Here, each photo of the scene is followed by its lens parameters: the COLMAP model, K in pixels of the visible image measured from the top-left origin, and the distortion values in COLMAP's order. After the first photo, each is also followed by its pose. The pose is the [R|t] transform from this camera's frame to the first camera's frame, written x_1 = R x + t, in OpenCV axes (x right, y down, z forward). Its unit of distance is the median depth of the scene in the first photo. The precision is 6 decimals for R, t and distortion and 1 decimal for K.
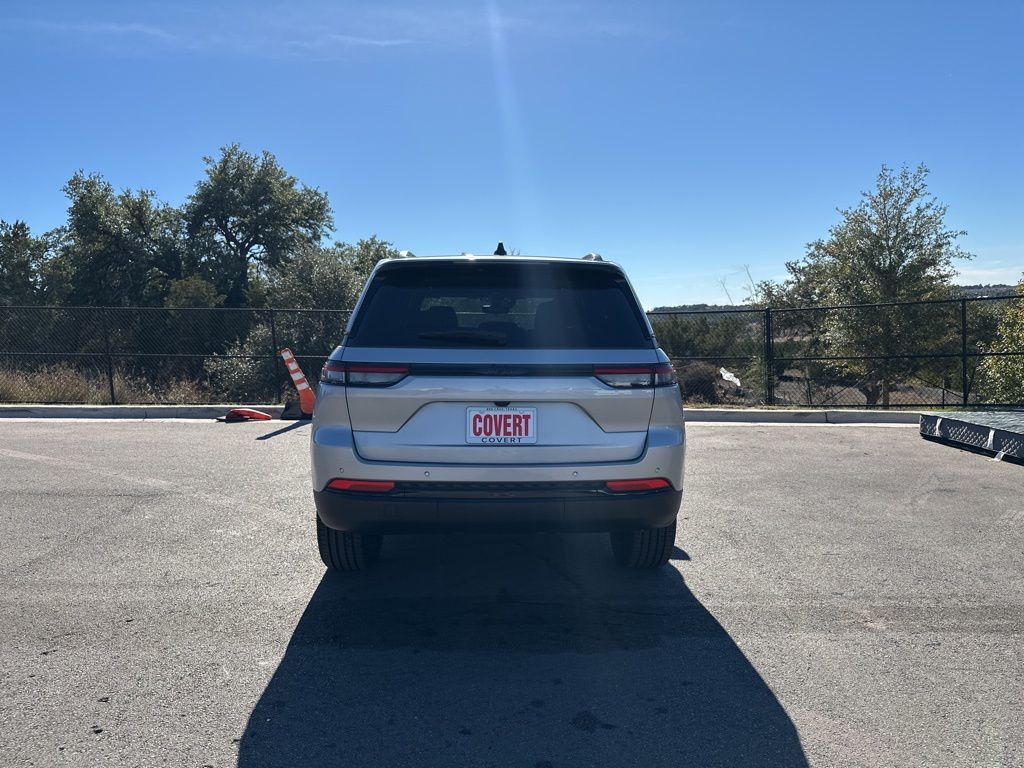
lens RADIAL K [[720.2, 0, 512.0], [0, 720.2, 400.2], [0, 0, 1]] dist [0.074114, -0.112350]
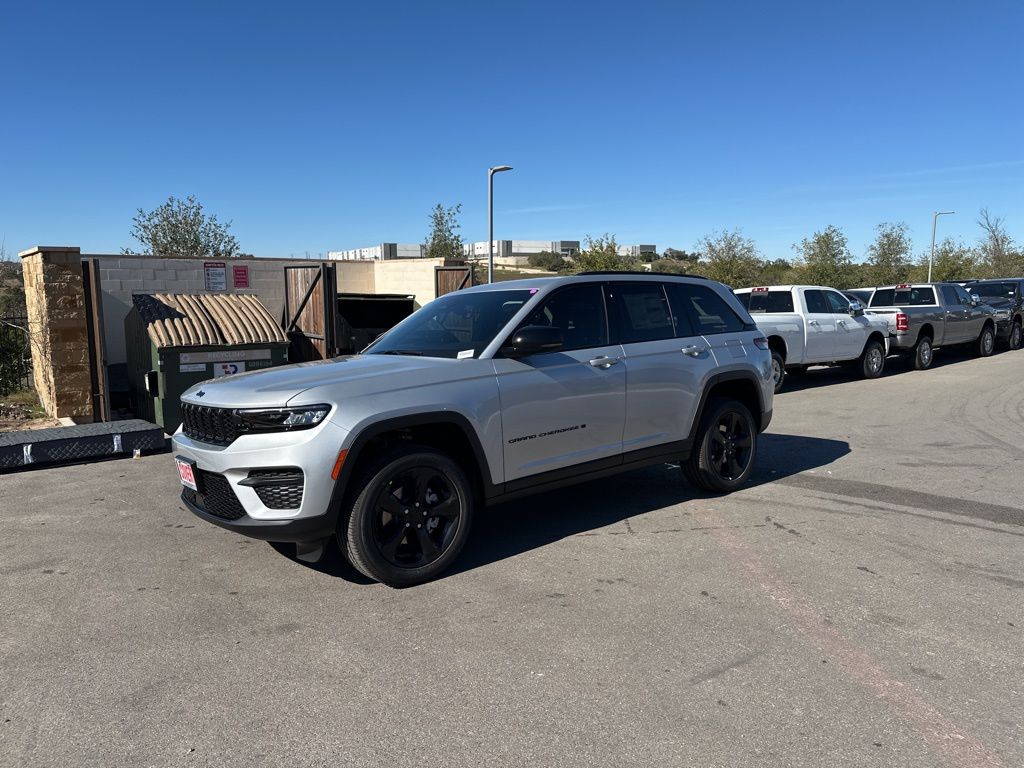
lens RADIAL K [[715.1, 0, 510.7], [0, 715.1, 396.2], [0, 0, 1]] dist [0.127369, -0.211852]
pose [[-0.608476, -0.058024, 0.791448, -1.105519], [0.118104, 0.979595, 0.162618, -0.238208], [-0.784735, 0.192422, -0.589207, 2.171887]]
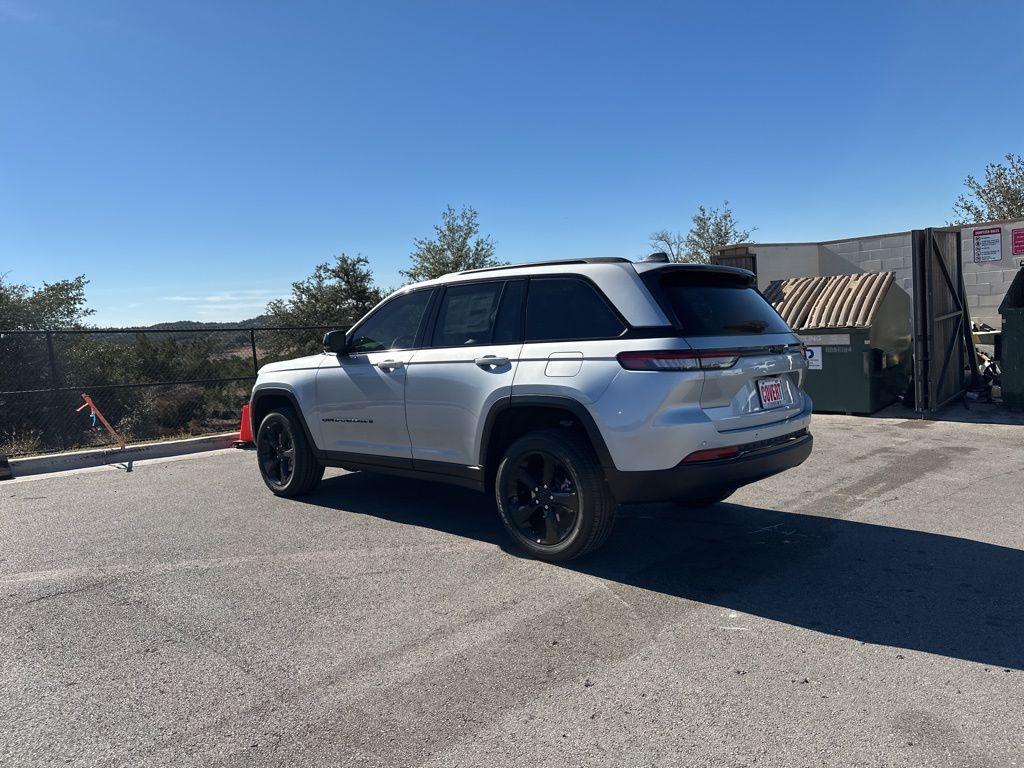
lens RADIAL K [[714.2, 0, 503.2], [0, 714.2, 401.4], [0, 0, 1]] dist [0.094011, -0.141964]
pose [[0.710205, -0.090527, 0.698150, -0.986073], [0.109874, 0.993799, 0.017091, -0.019674], [-0.695368, 0.064570, 0.715747, 0.313156]]
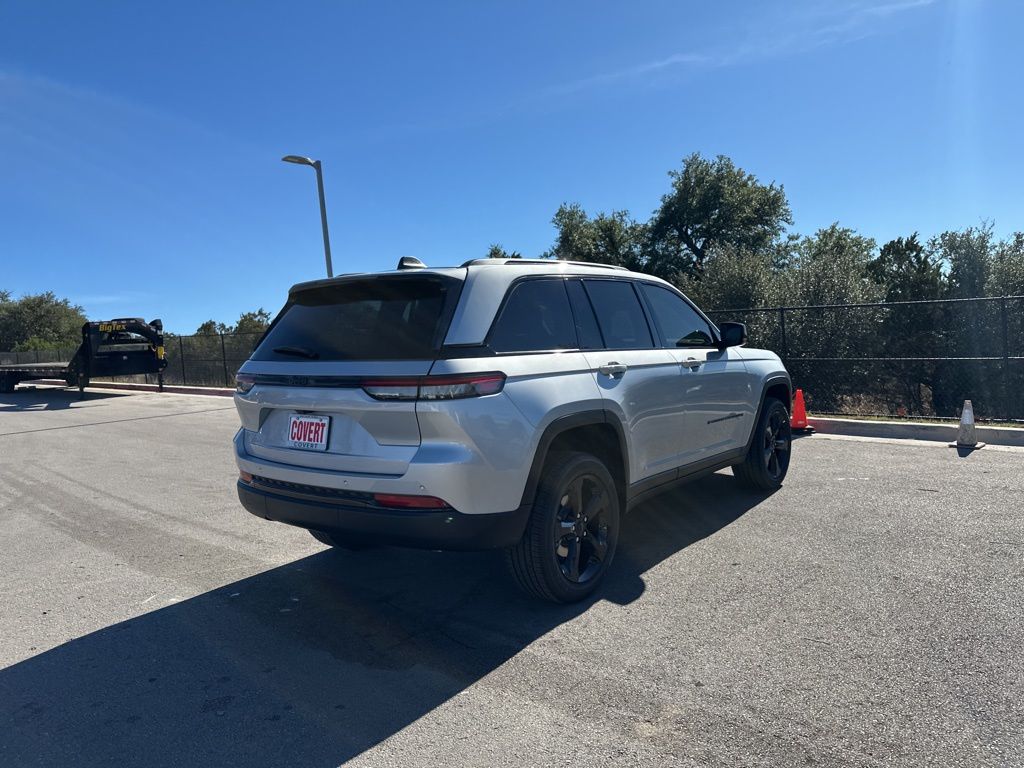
lens RADIAL K [[714.2, 0, 503.2], [0, 714.2, 401.4], [0, 0, 1]] dist [0.094011, -0.141964]
pose [[0.759825, 0.029200, -0.649471, 0.711101], [-0.027202, 0.999544, 0.013115, -0.025890], [0.649558, 0.007702, 0.760273, 0.281286]]
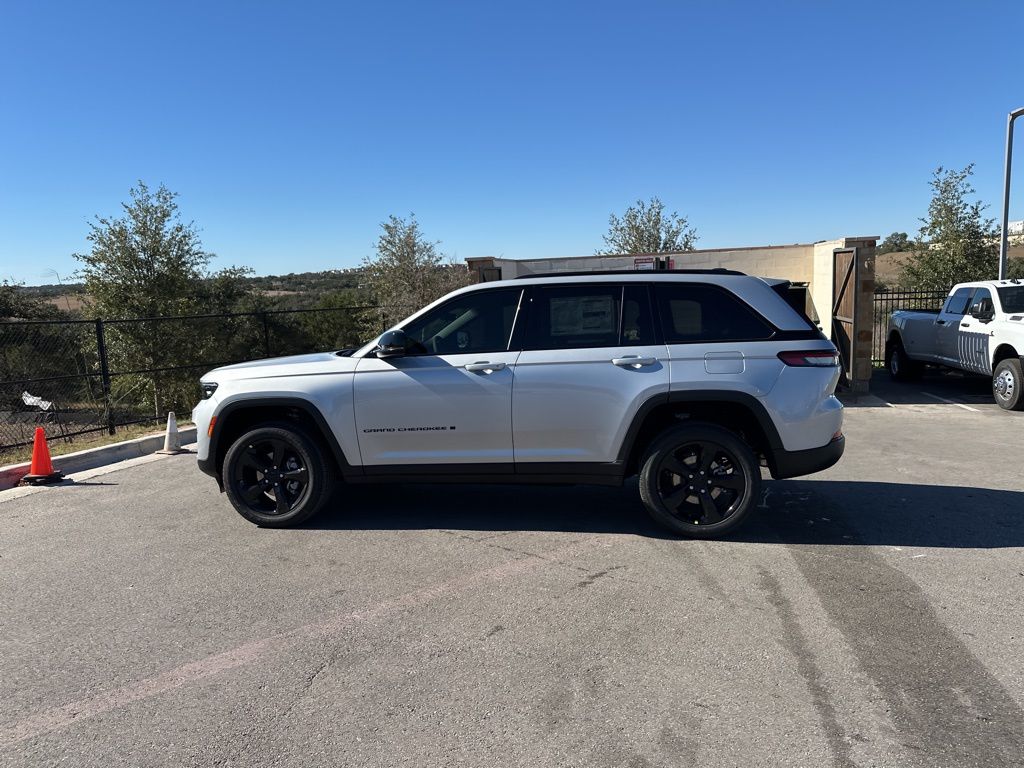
lens RADIAL K [[718.3, 0, 509.0], [0, 718.3, 391.0], [0, 0, 1]] dist [0.075850, -0.098156]
pose [[0.188757, -0.093210, 0.977590, -1.414213], [0.123905, 0.989790, 0.070449, -0.122113], [-0.974176, 0.107830, 0.198379, 1.064330]]
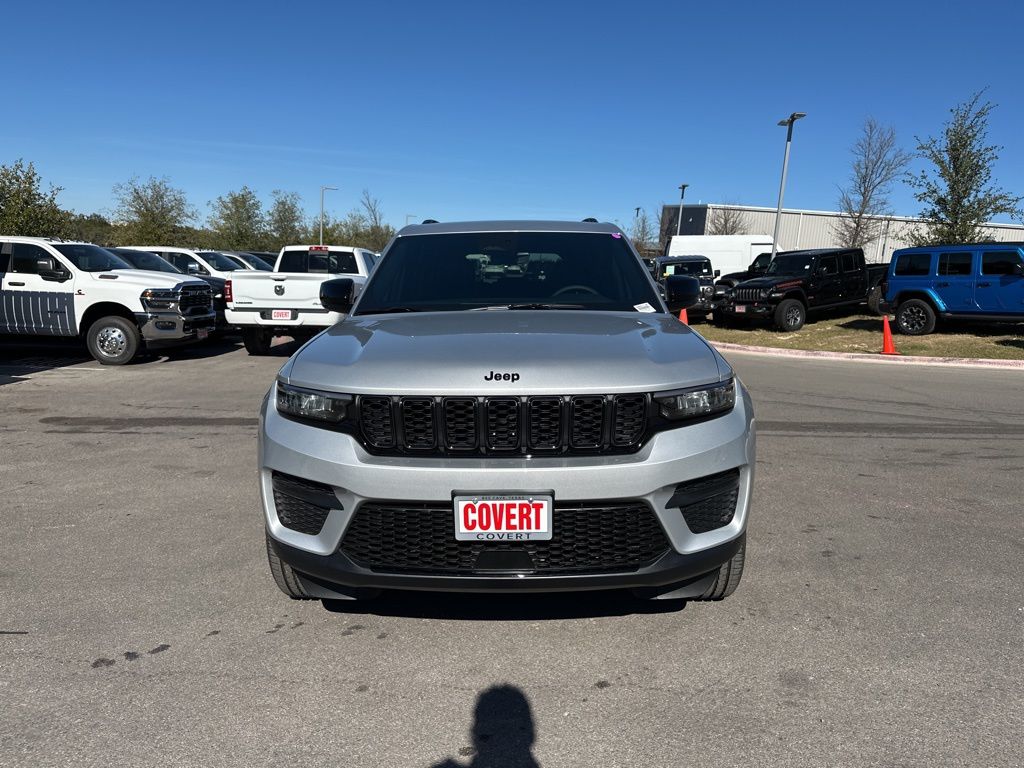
lens RADIAL K [[718.3, 0, 509.0], [0, 718.3, 391.0], [0, 0, 1]] dist [0.075850, -0.098156]
pose [[-0.999092, -0.009241, 0.041579, -0.074218], [0.001929, 0.965363, 0.260904, -0.268348], [-0.042550, 0.260747, -0.964469, 2.473373]]
